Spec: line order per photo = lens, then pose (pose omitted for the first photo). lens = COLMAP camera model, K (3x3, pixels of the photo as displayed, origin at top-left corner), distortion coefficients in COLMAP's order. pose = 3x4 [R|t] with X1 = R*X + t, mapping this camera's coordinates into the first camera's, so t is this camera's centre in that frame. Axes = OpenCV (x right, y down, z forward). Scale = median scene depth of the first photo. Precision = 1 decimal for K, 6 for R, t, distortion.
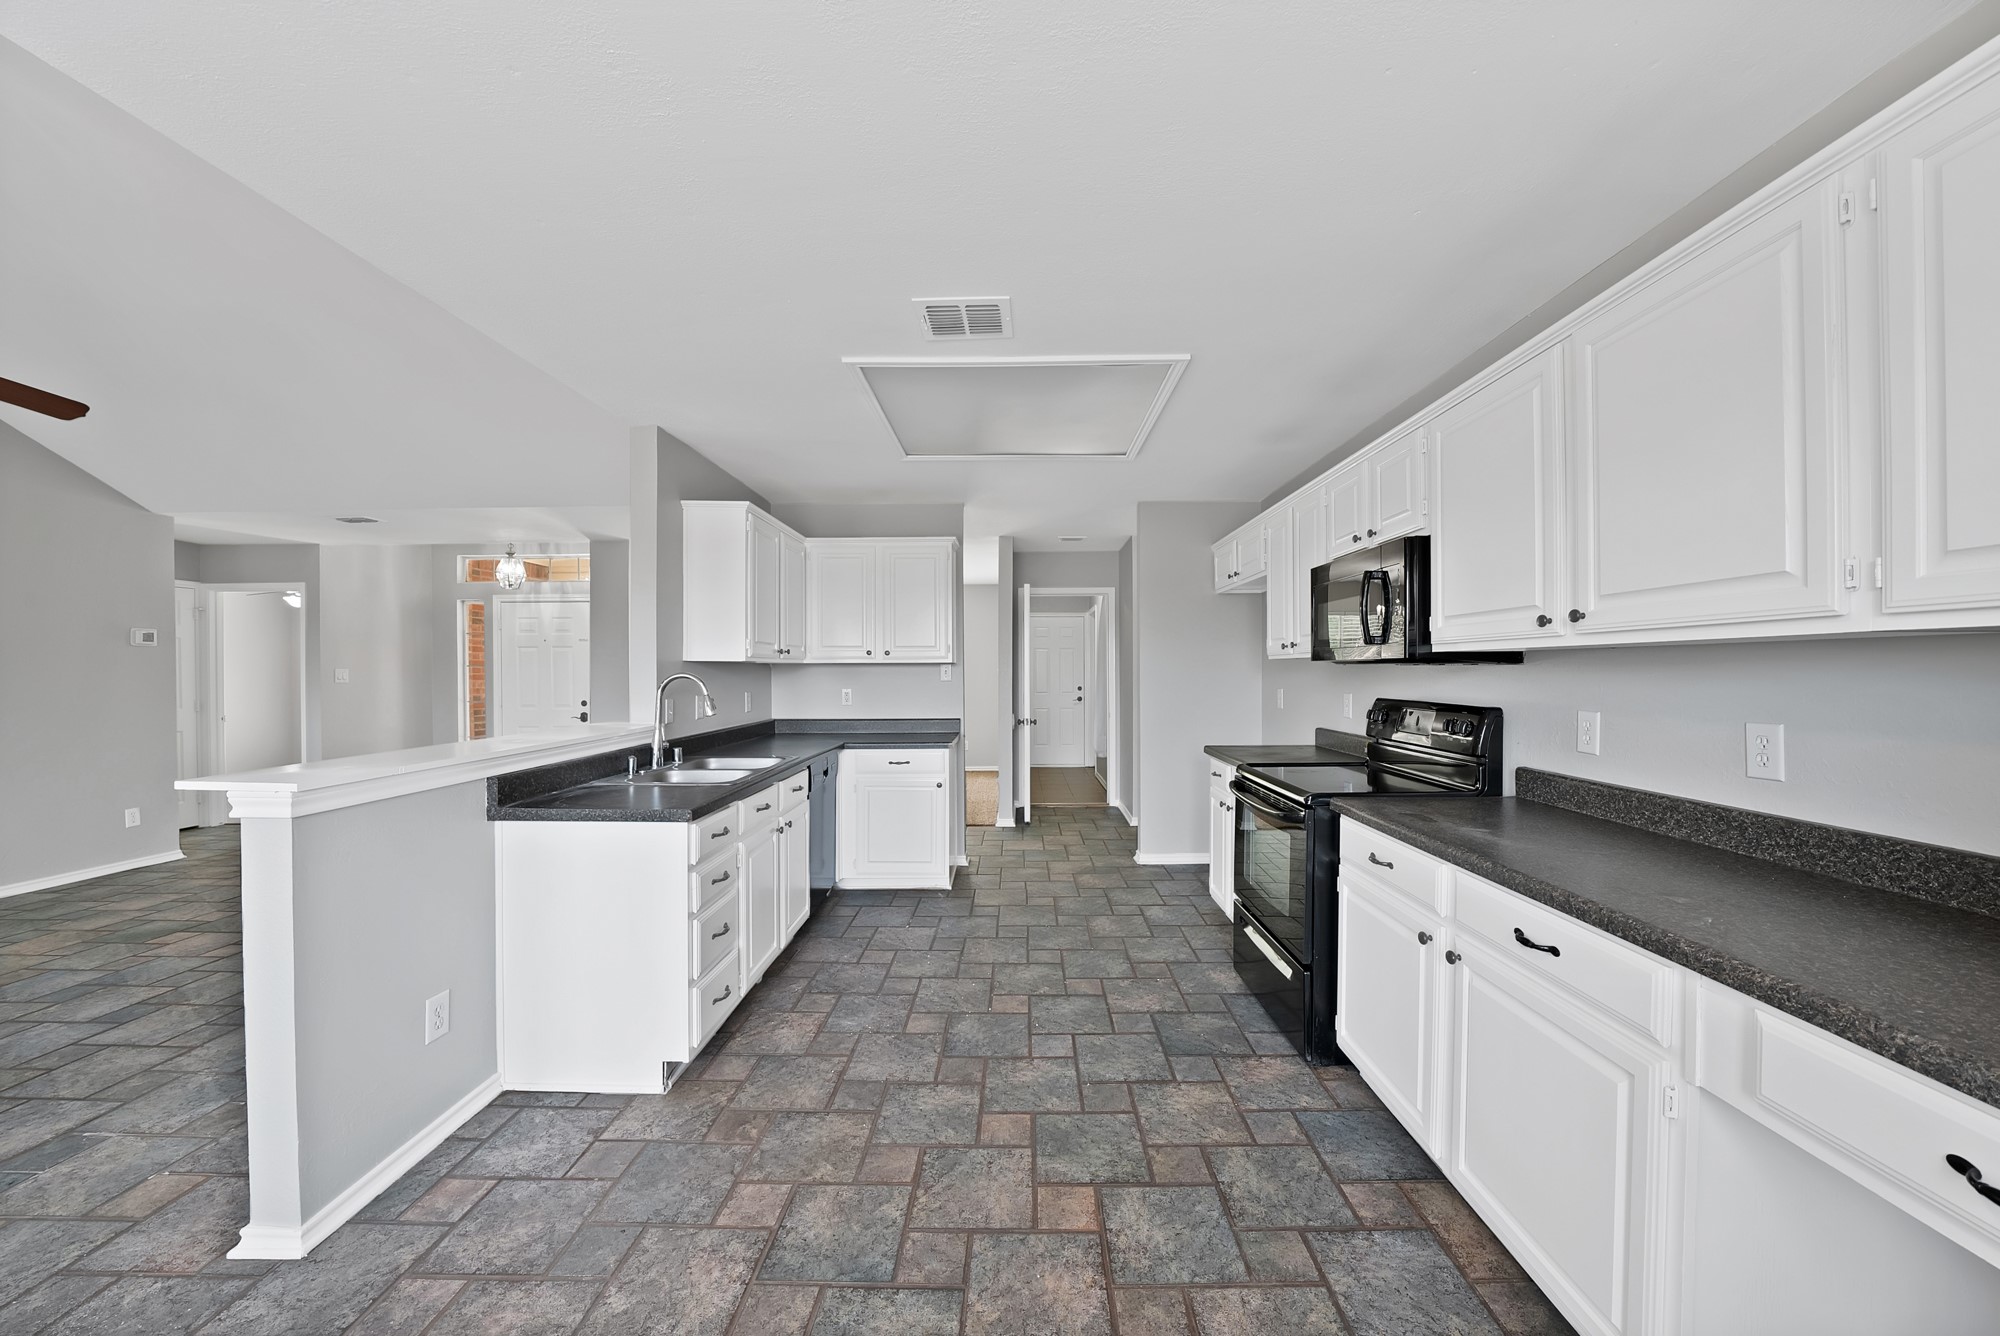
lens RADIAL K [[725.9, 0, 1013.2], [0, 725.9, 672.5], [0, 0, 1]] dist [-0.027399, 0.003129]
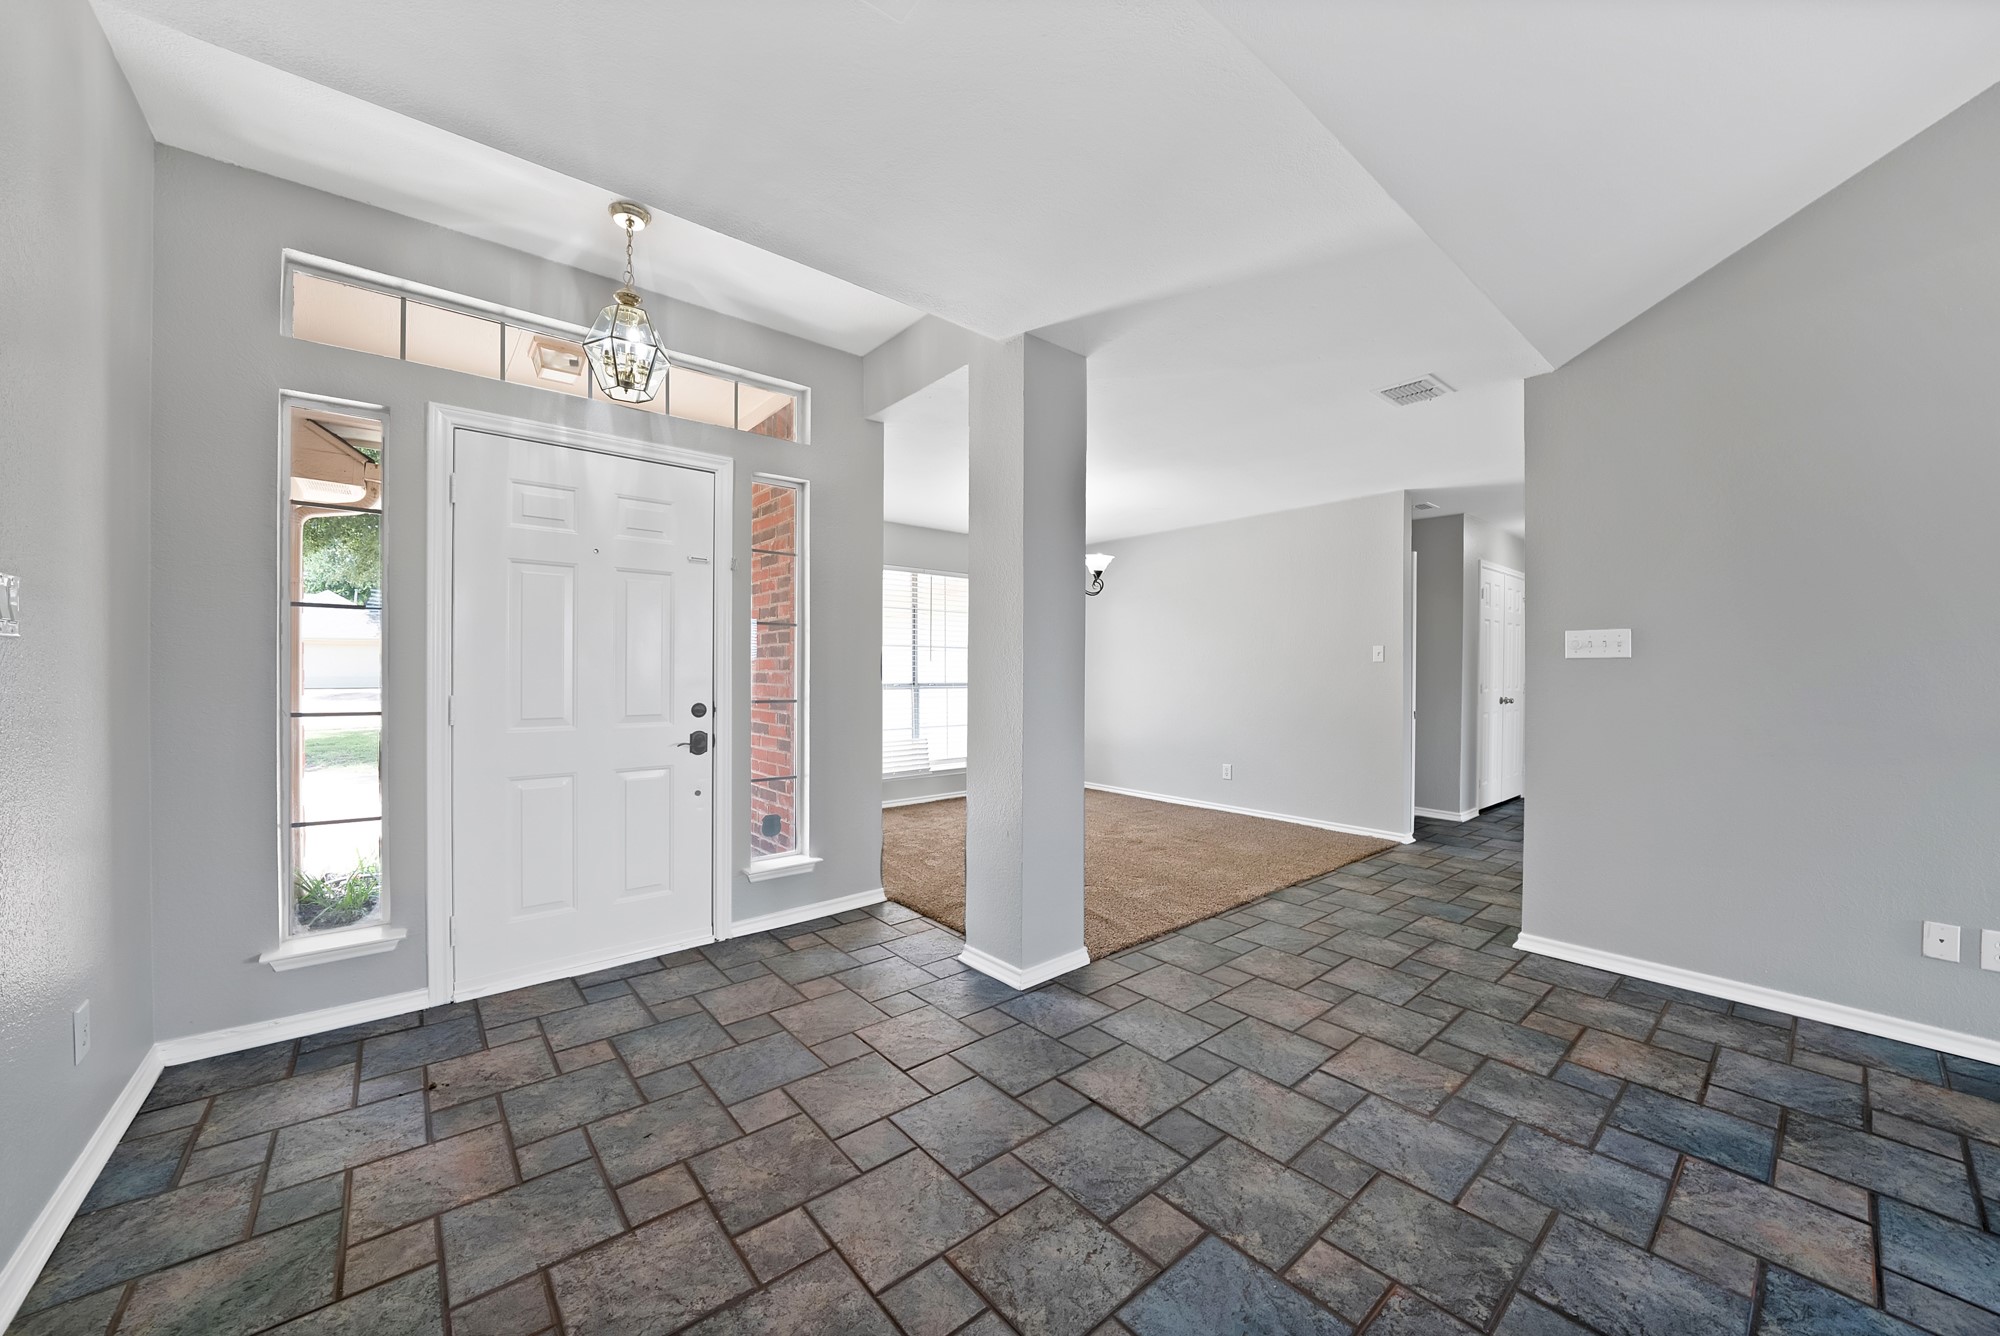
lens RADIAL K [[725.9, 0, 1002.8], [0, 725.9, 674.9], [0, 0, 1]] dist [-0.027399, 0.003129]
pose [[0.759475, 0.006021, 0.650509, -1.813696], [-0.009064, 0.999958, 0.001327, 0.049057], [-0.650474, -0.006904, 0.759497, 1.379316]]
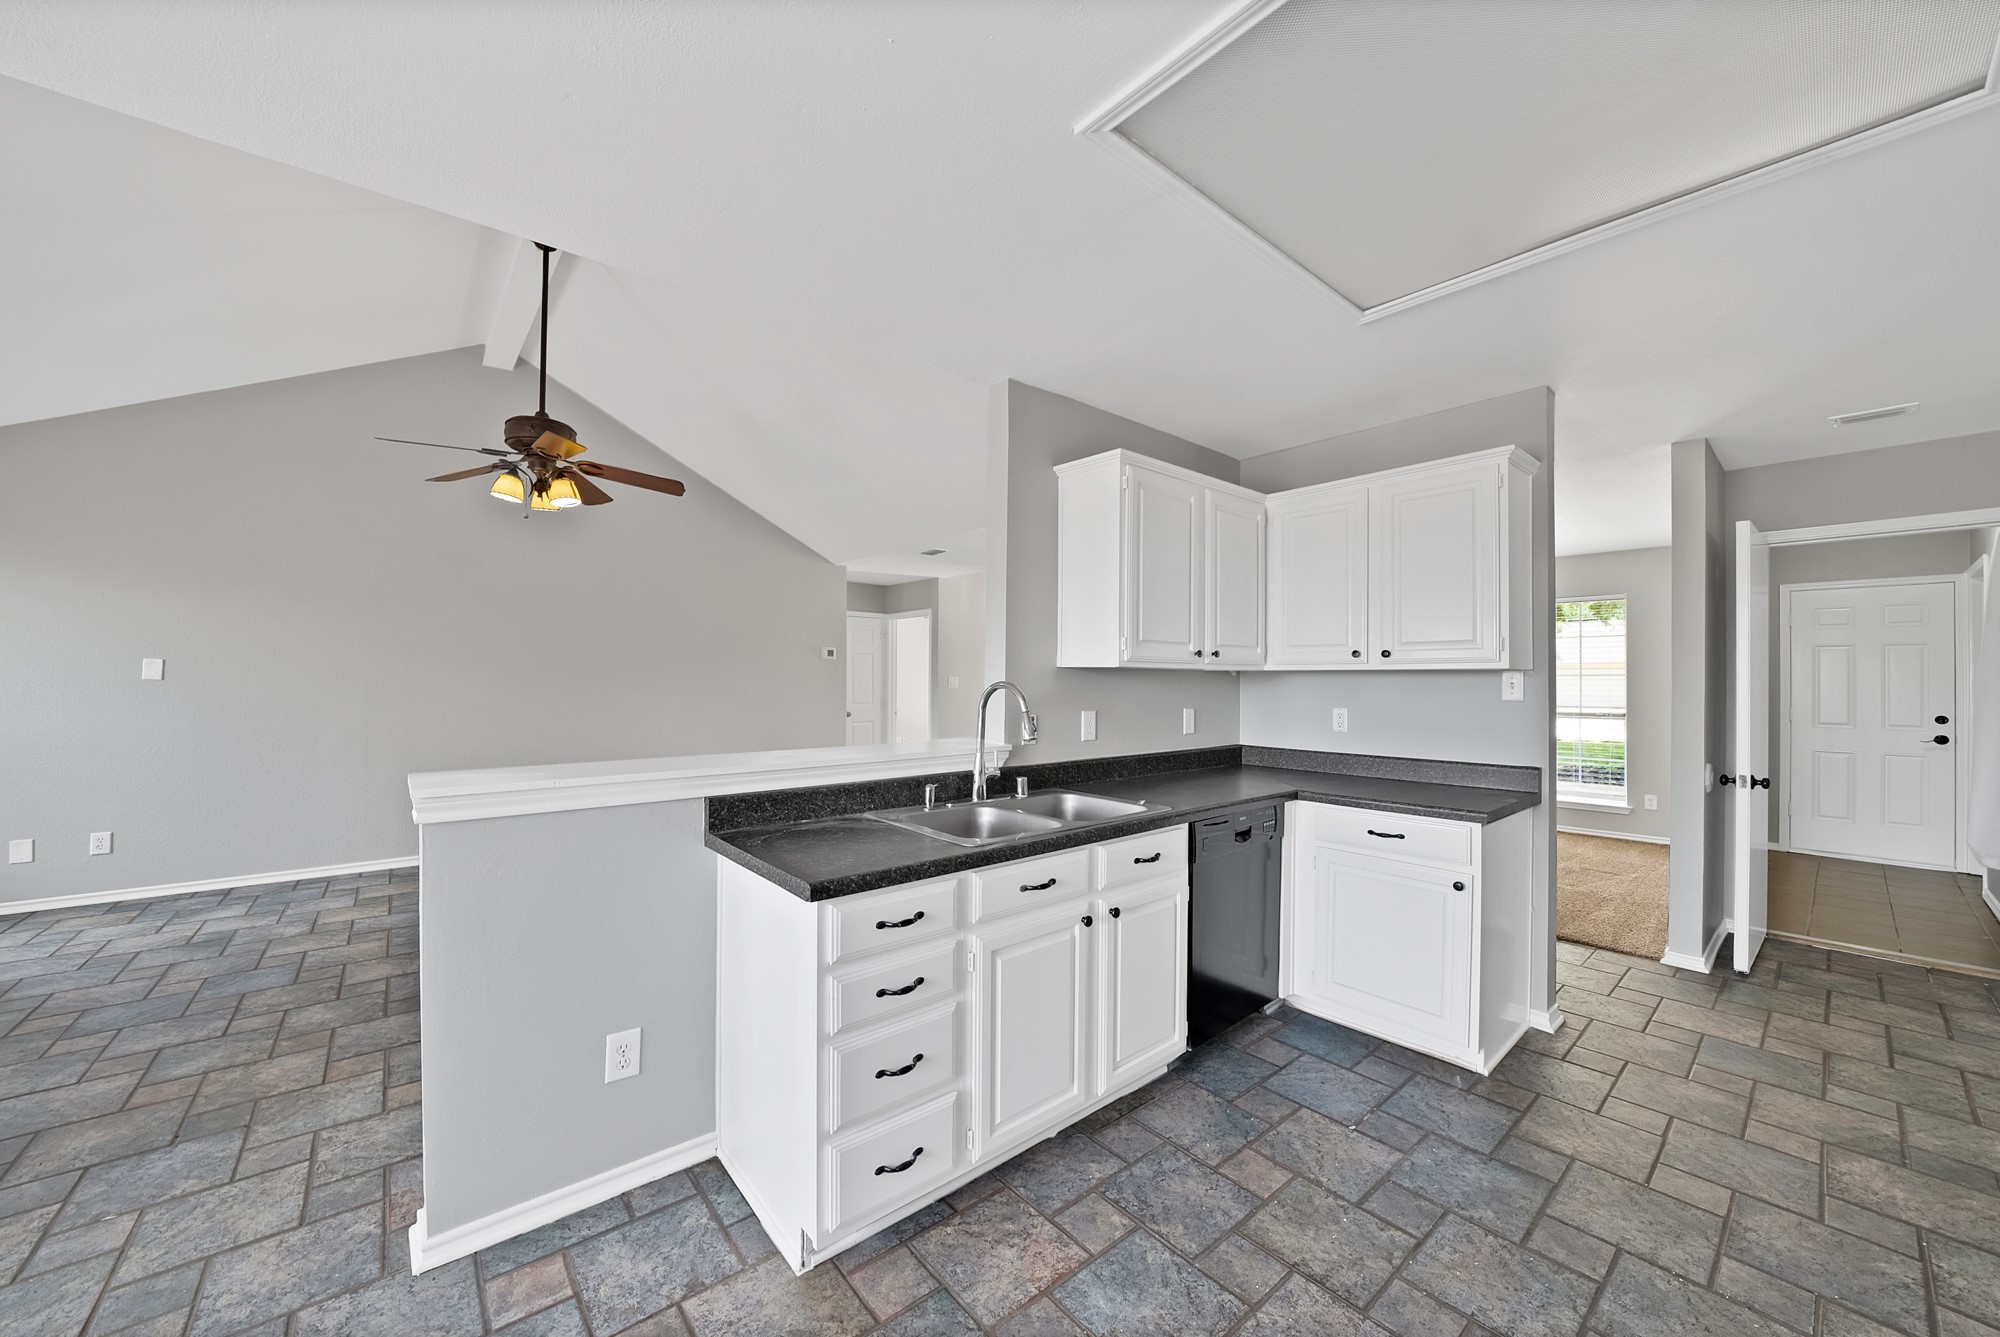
lens RADIAL K [[725.9, 0, 988.9], [0, 725.9, 674.2], [0, 0, 1]] dist [-0.027399, 0.003129]
pose [[0.639552, 0.000396, -0.768748, 0.131198], [-0.009964, 0.999920, -0.007774, -0.001378], [0.768683, 0.012632, 0.639505, 0.515270]]
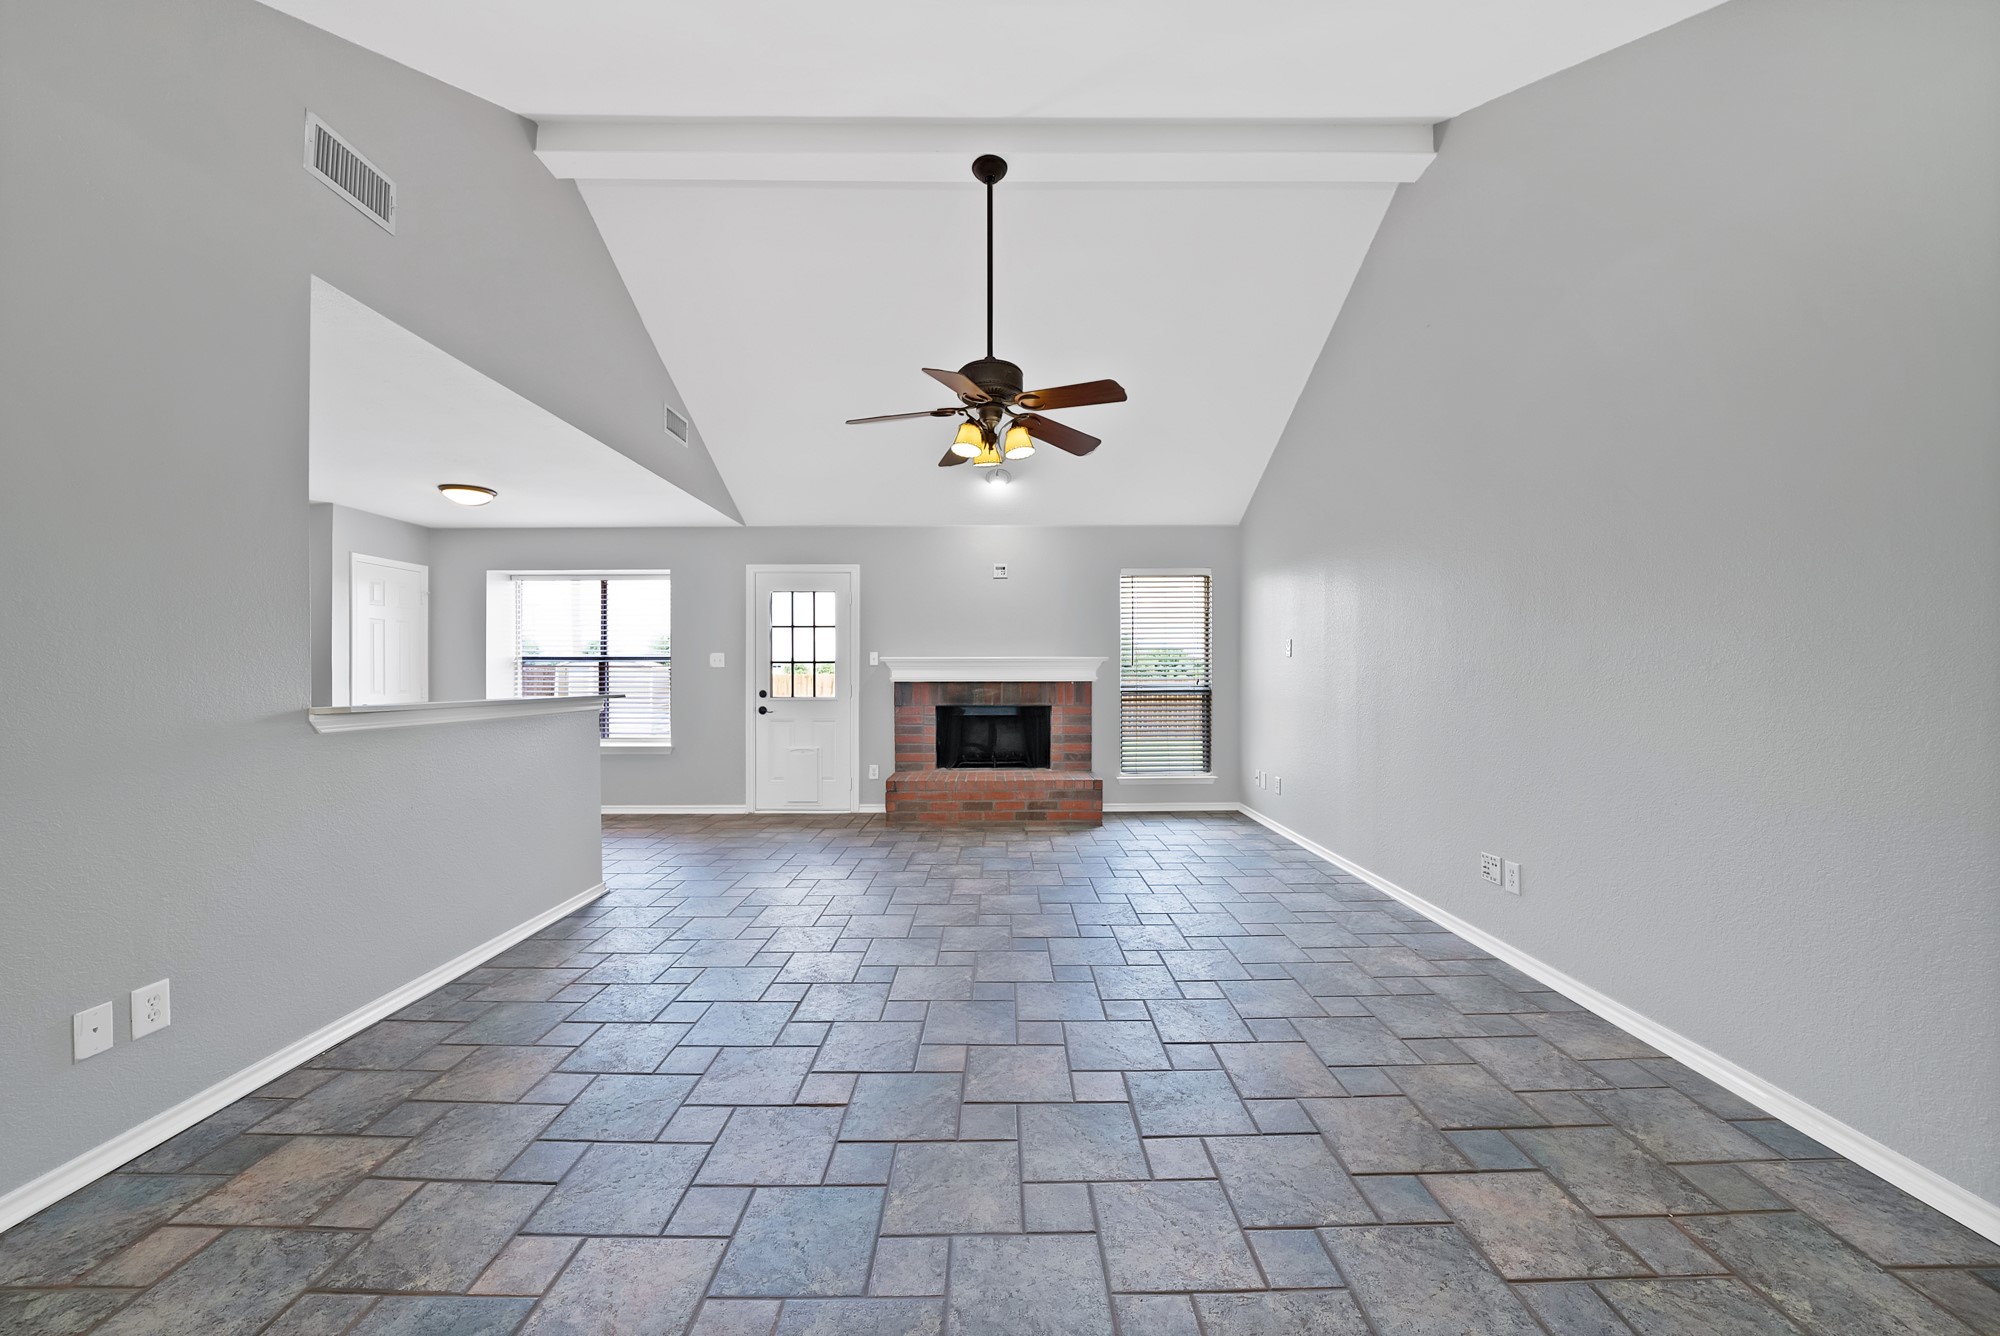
lens RADIAL K [[725.9, 0, 998.2], [0, 725.9, 676.6], [0, 0, 1]] dist [-0.027399, 0.003129]
pose [[-0.999817, 0.009792, -0.016404, -1.297494], [0.009619, 0.999898, 0.010583, 0.039453], [0.016506, 0.010424, -0.999809, 1.854434]]
